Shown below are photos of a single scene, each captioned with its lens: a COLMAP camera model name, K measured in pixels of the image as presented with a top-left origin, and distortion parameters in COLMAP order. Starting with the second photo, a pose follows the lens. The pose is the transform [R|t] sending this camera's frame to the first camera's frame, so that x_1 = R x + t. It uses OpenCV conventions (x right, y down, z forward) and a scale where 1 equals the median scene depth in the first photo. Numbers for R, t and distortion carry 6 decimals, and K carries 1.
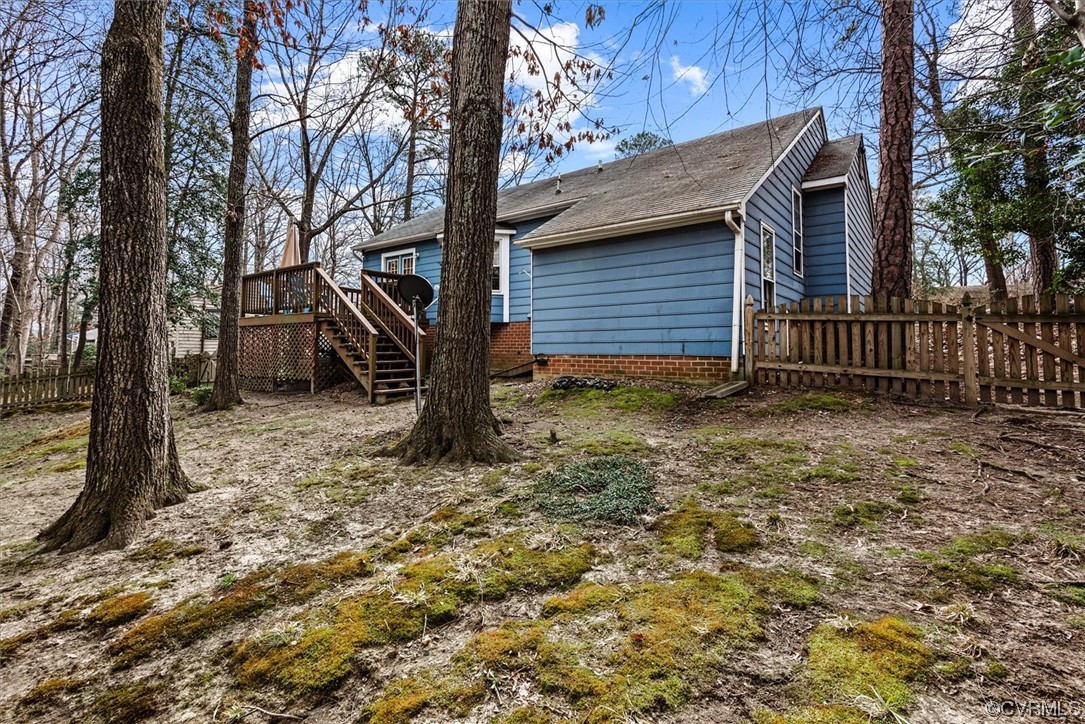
lens RADIAL K [[495.8, 0, 544.7], [0, 495.8, 350.9], [0, 0, 1]] dist [-0.003147, -0.001081]
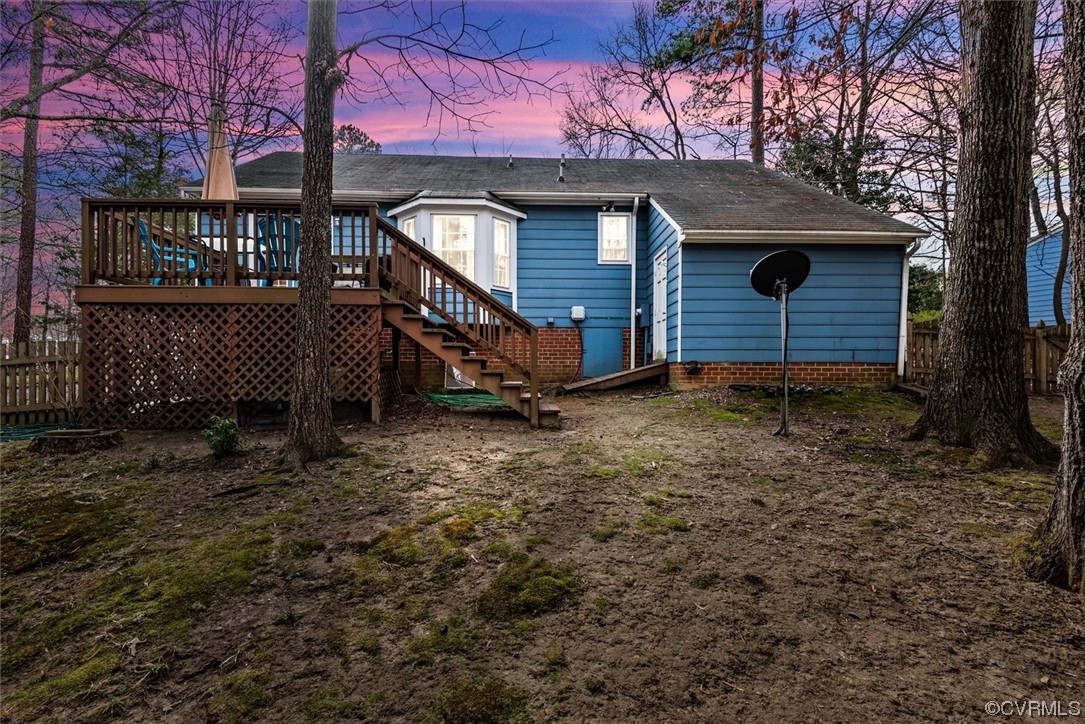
lens RADIAL K [[495.8, 0, 541.0], [0, 495.8, 367.2], [0, 0, 1]] dist [-0.003147, -0.001081]
pose [[0.780740, -0.007258, 0.624814, -0.919098], [0.000247, 0.999936, 0.011308, 0.007376], [-0.624856, -0.008674, 0.780692, 0.554772]]
